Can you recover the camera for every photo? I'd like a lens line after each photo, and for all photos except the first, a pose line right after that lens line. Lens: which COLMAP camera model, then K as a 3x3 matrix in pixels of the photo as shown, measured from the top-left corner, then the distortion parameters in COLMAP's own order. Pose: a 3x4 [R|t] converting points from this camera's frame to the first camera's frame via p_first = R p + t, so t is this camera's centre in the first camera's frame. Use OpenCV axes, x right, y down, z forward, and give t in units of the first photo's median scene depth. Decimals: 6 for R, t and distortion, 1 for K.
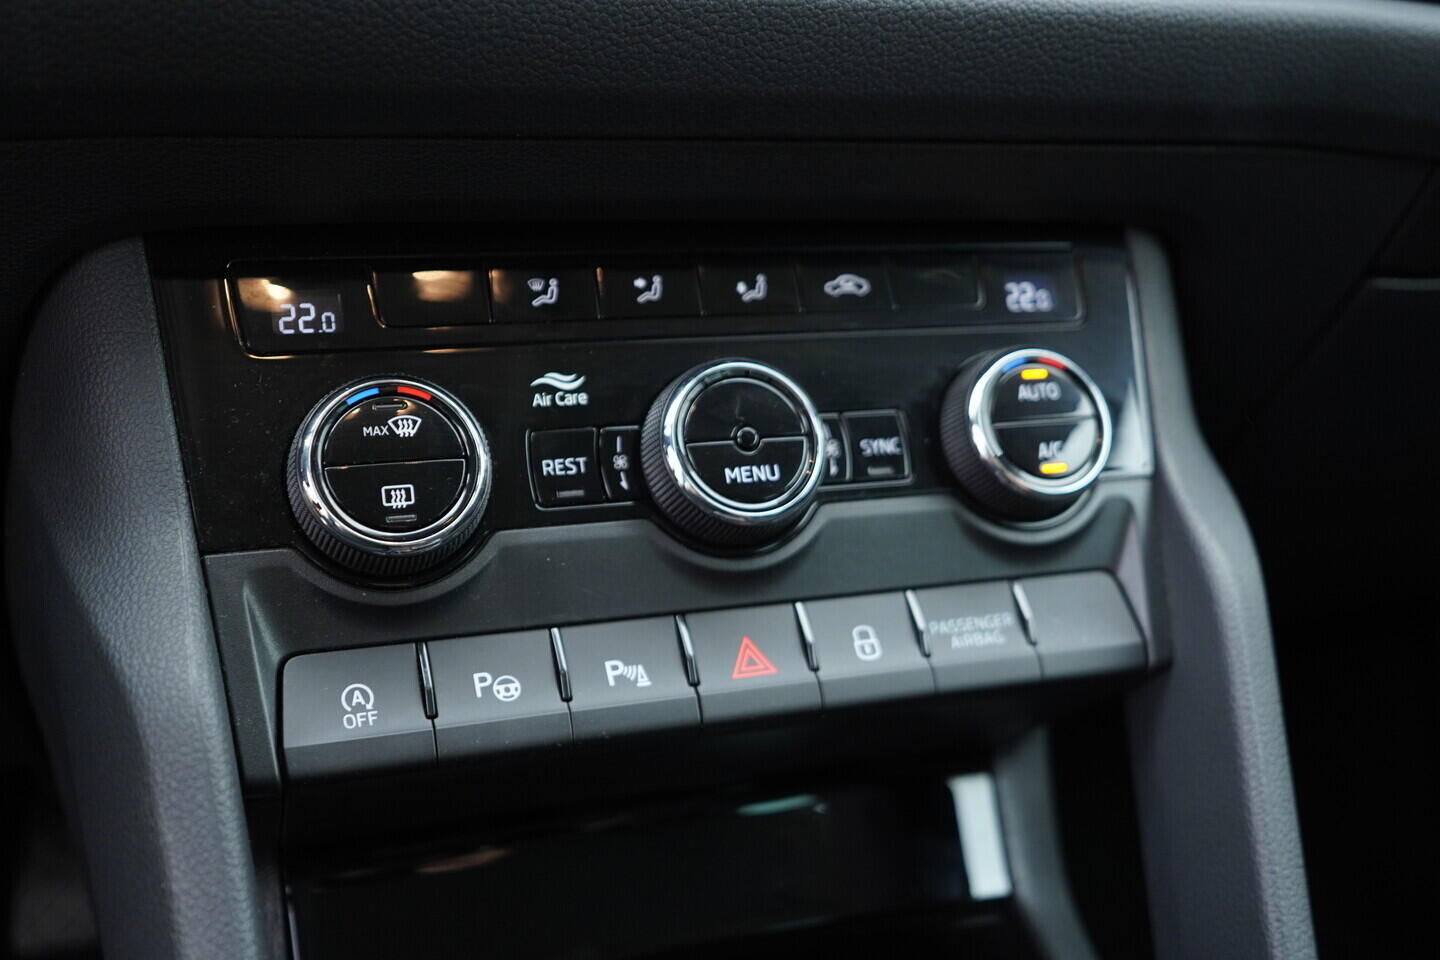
lens RADIAL K [[1472.7, 0, 720.0], [0, 1472.7, 480.0], [0, 0, 1]] dist [-0.004851, 0.039130]
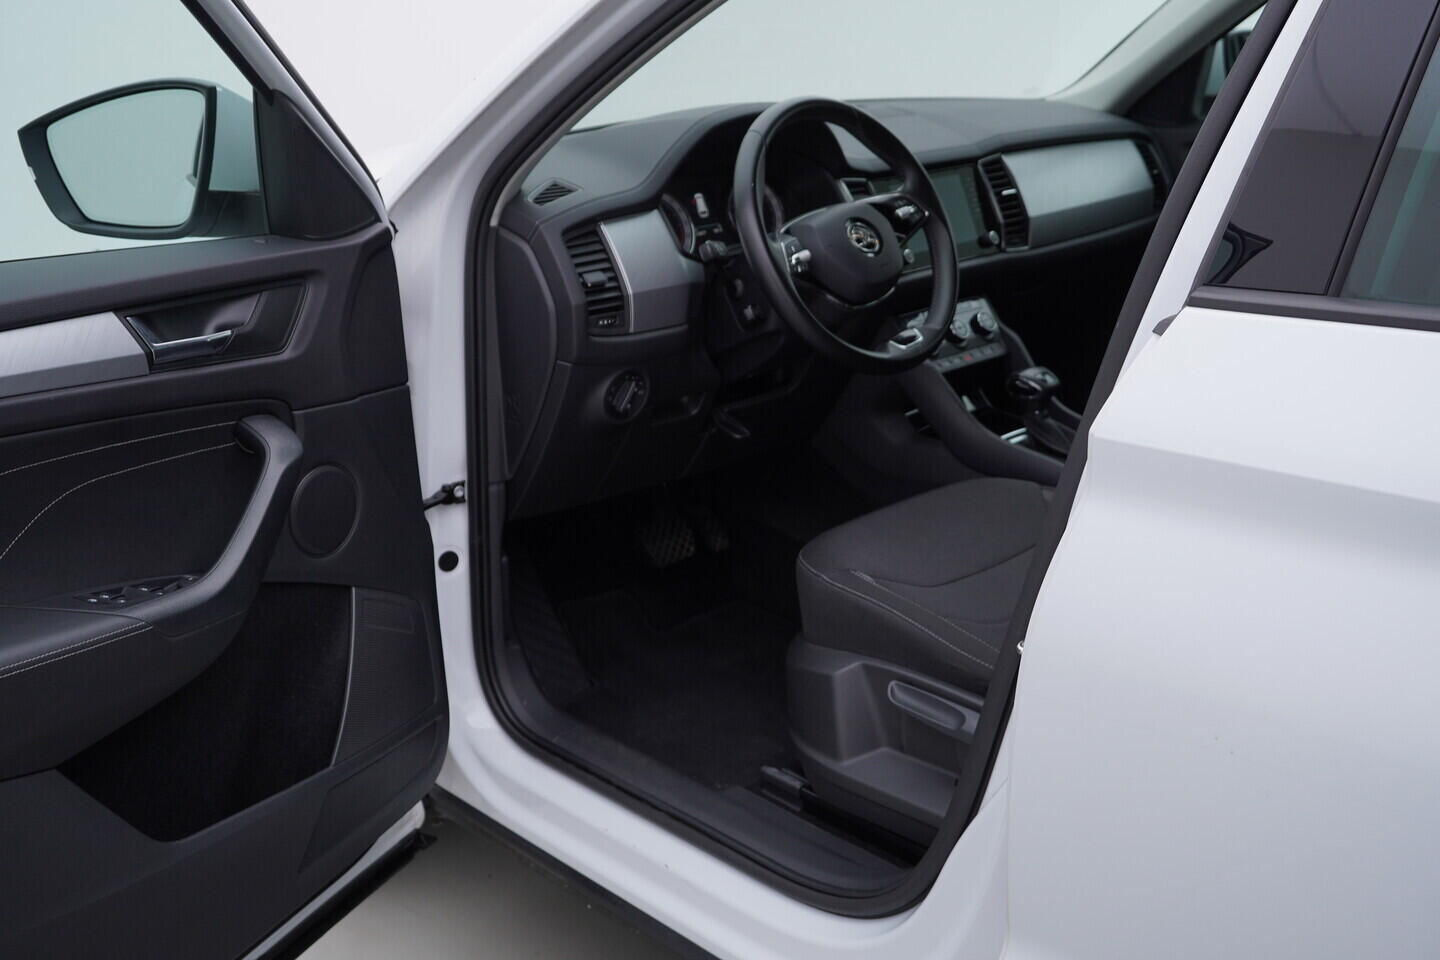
lens RADIAL K [[1472.7, 0, 720.0], [0, 1472.7, 480.0], [0, 0, 1]] dist [-0.004851, 0.039130]
pose [[0.895010, -0.231204, 0.381447, -3.981017], [0.269400, 0.961773, -0.049156, 0.728456], [-0.355501, 0.146757, 0.923083, -5.162768]]
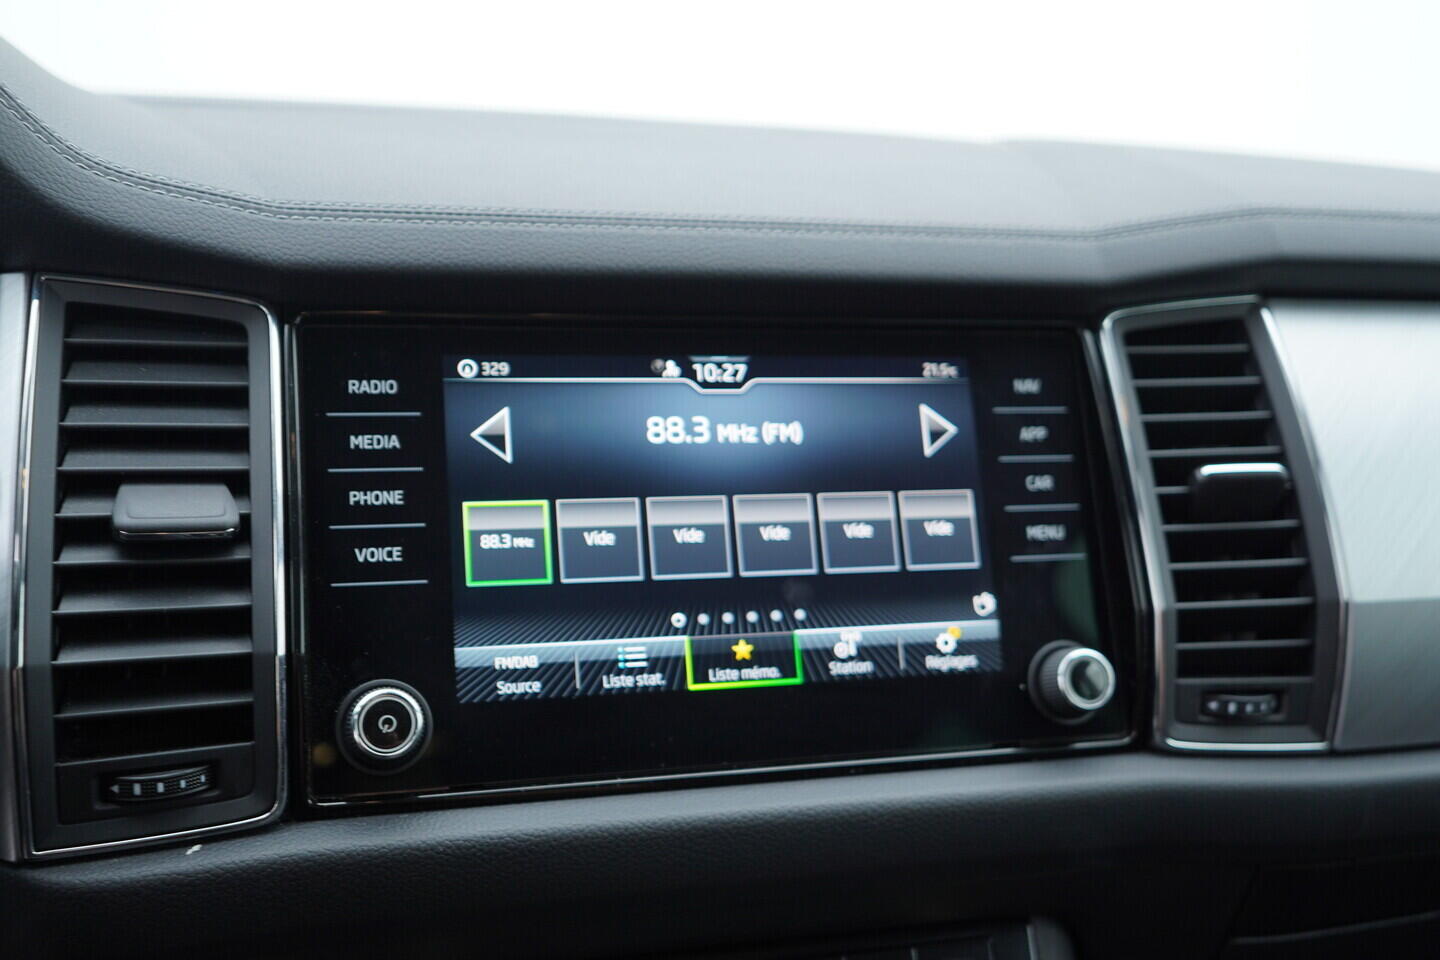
lens RADIAL K [[1472.7, 0, 720.0], [0, 1472.7, 480.0], [0, 0, 1]] dist [-0.004851, 0.039130]
pose [[0.997713, -0.031817, -0.059628, 0.106407], [0.016406, 0.969886, -0.243006, -0.279755], [0.065564, 0.241472, 0.968190, -0.496082]]
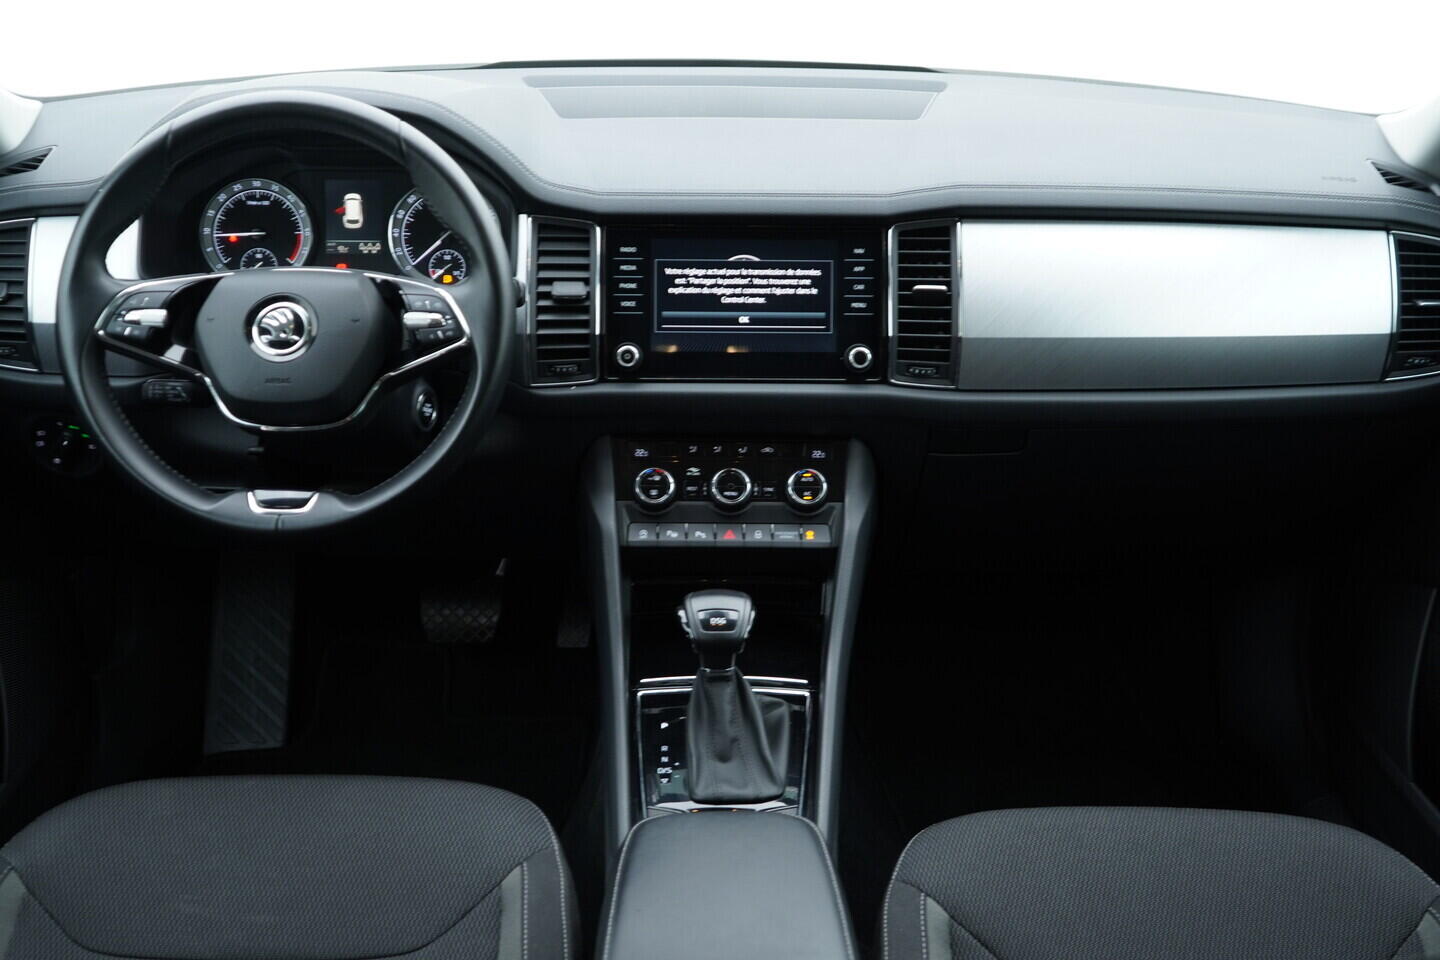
lens RADIAL K [[1472.7, 0, 720.0], [0, 1472.7, 480.0], [0, 0, 1]] dist [-0.004851, 0.039130]
pose [[0.946520, 0.077910, -0.313098, 1.394907], [-0.075680, 0.996946, 0.019290, -0.129531], [0.313645, 0.005437, 0.949525, -3.288732]]
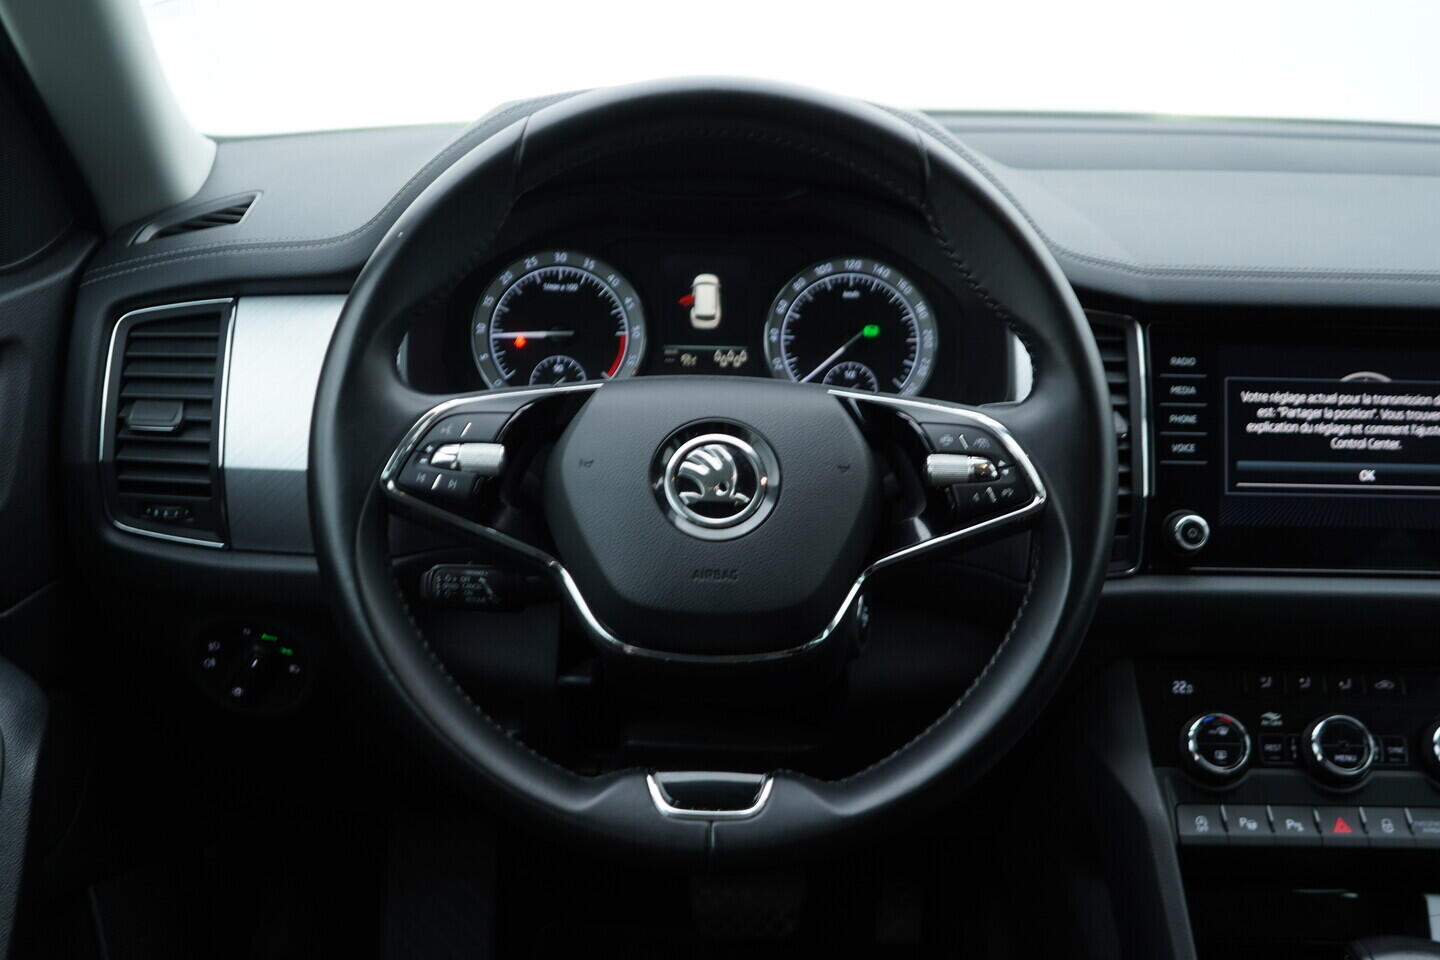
lens RADIAL K [[1472.7, 0, 720.0], [0, 1472.7, 480.0], [0, 0, 1]] dist [-0.004851, 0.039130]
pose [[0.949750, 0.054174, -0.308286, -0.267214], [-0.085926, 0.992195, -0.090362, -0.170066], [0.300985, 0.112311, 0.946992, -2.022284]]
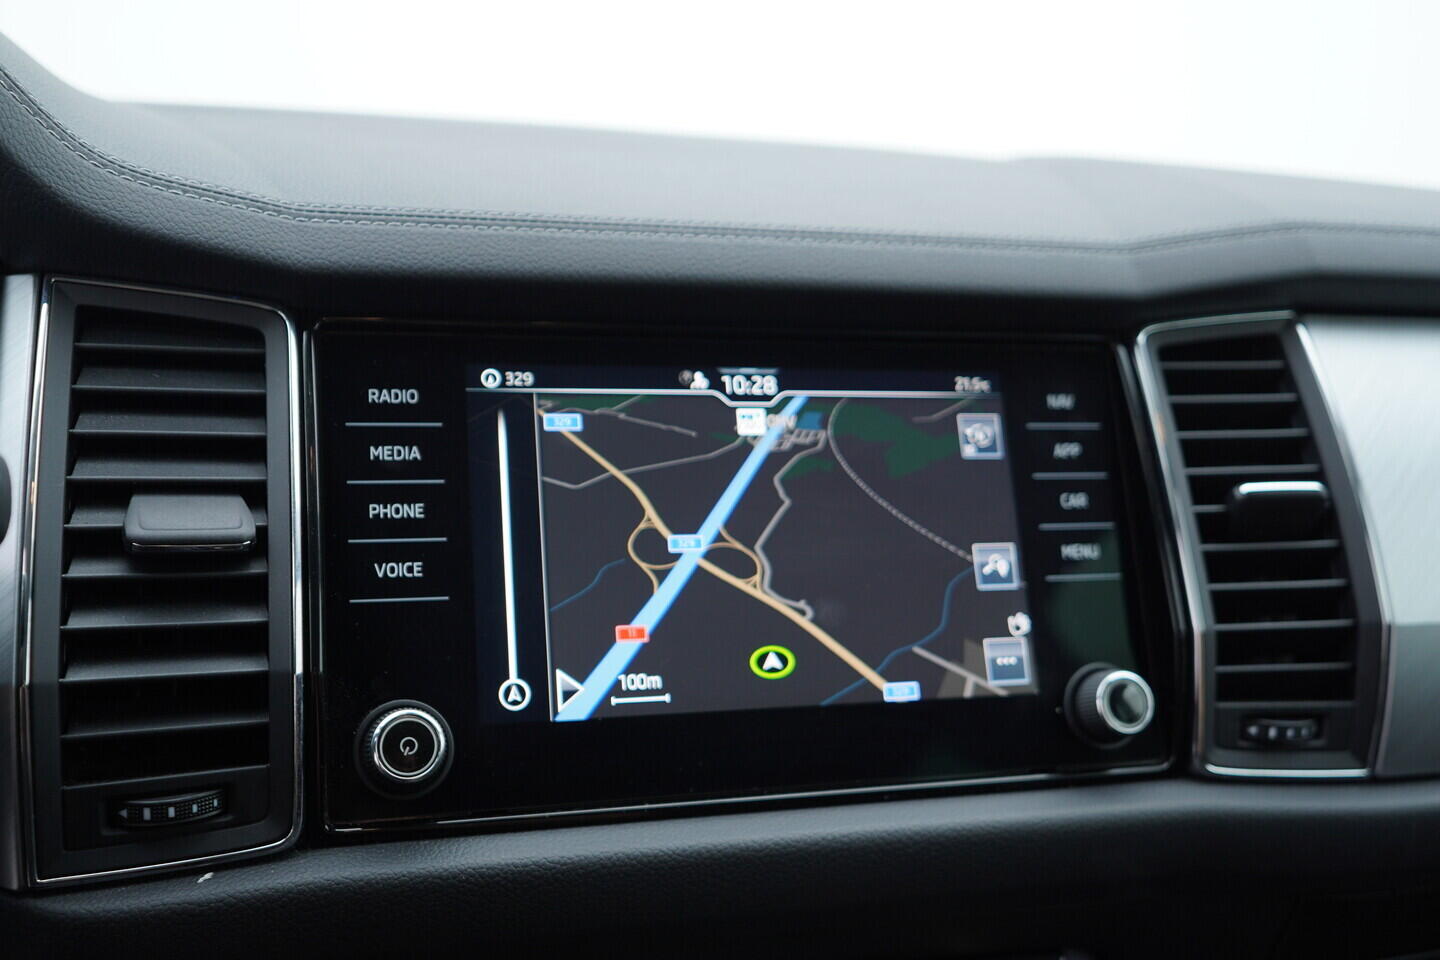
lens RADIAL K [[1472.7, 0, 720.0], [0, 1472.7, 480.0], [0, 0, 1]] dist [-0.004851, 0.039130]
pose [[0.998618, -0.027612, -0.044723, 0.053954], [0.015009, 0.965266, -0.260838, -0.280031], [0.050372, 0.259806, 0.964346, -0.451495]]
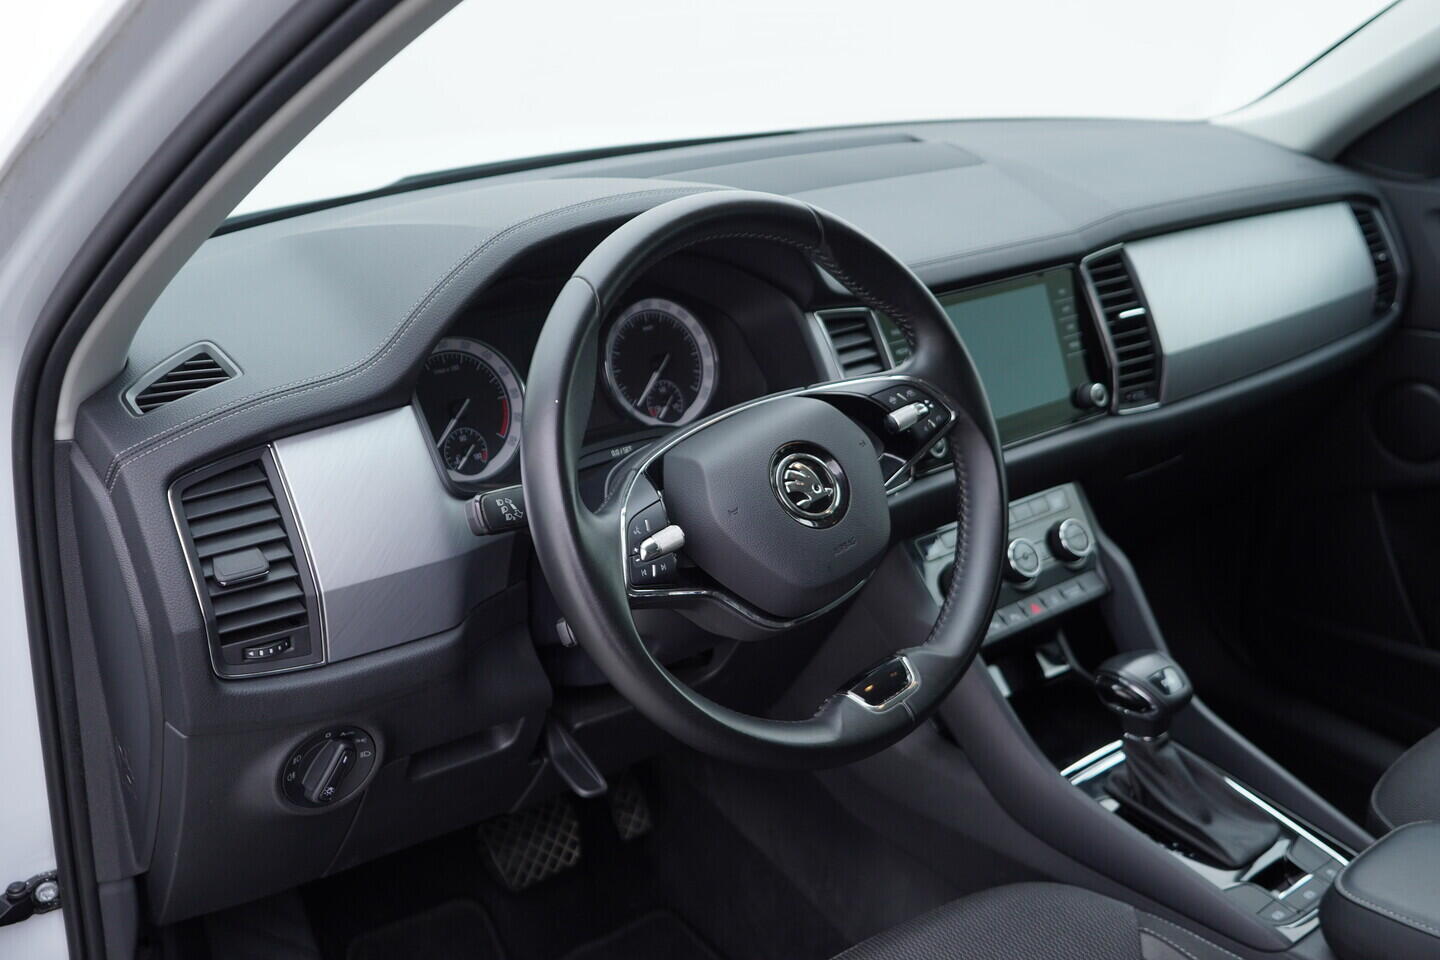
lens RADIAL K [[1472.7, 0, 720.0], [0, 1472.7, 480.0], [0, 0, 1]] dist [-0.004851, 0.039130]
pose [[0.937830, -0.195817, 0.286585, -1.969427], [0.208597, 0.977895, -0.014446, -0.365308], [-0.277422, 0.073329, 0.957946, -2.810751]]
